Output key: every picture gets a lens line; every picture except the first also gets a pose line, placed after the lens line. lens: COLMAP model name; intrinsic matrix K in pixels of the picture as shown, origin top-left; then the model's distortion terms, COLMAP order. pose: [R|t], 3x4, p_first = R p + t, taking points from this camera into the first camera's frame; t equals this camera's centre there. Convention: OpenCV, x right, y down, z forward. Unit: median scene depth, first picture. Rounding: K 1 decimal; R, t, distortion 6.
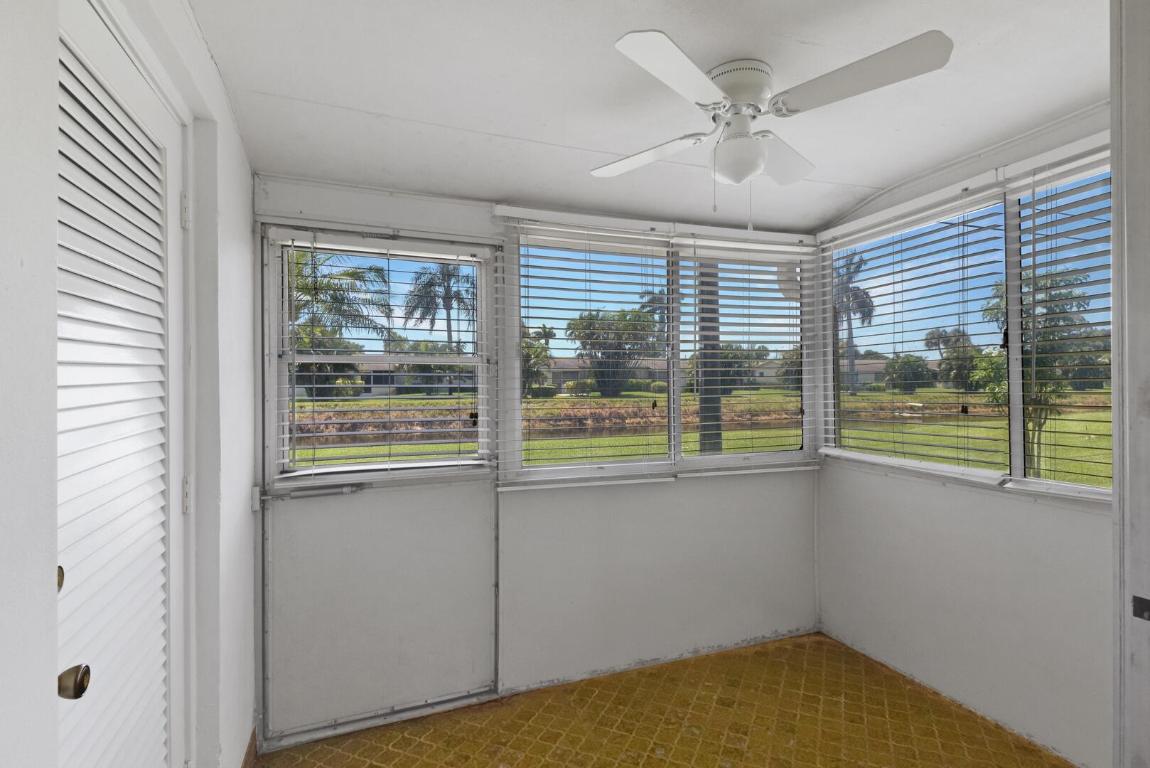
lens RADIAL K [[580.2, 0, 576.1], [0, 580.2, 365.8], [0, 0, 1]] dist [0.002474, 0.000381]
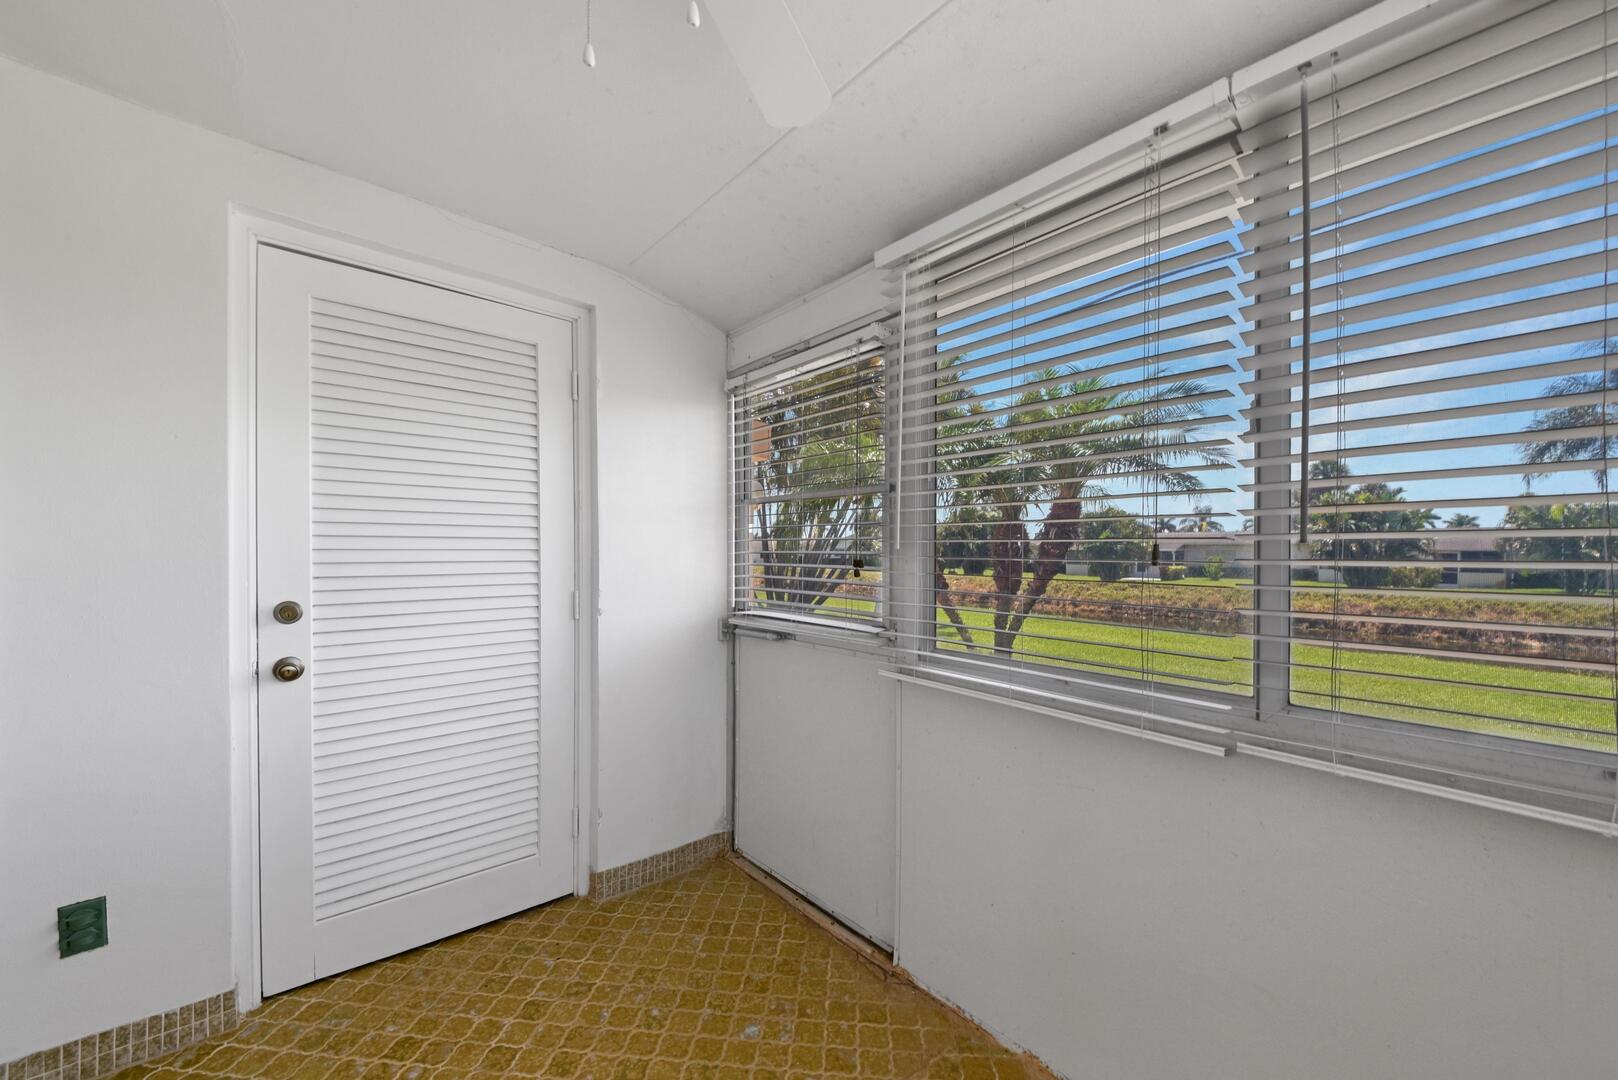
lens RADIAL K [[588.7, 0, 810.4], [0, 588.7, 555.3], [0, 0, 1]] dist [-0.001163, -0.000083]
pose [[0.356087, 0.013343, -0.934358, 0.503376], [0.000529, 0.999895, 0.014480, 0.063306], [0.934453, -0.005650, 0.356042, 0.681670]]
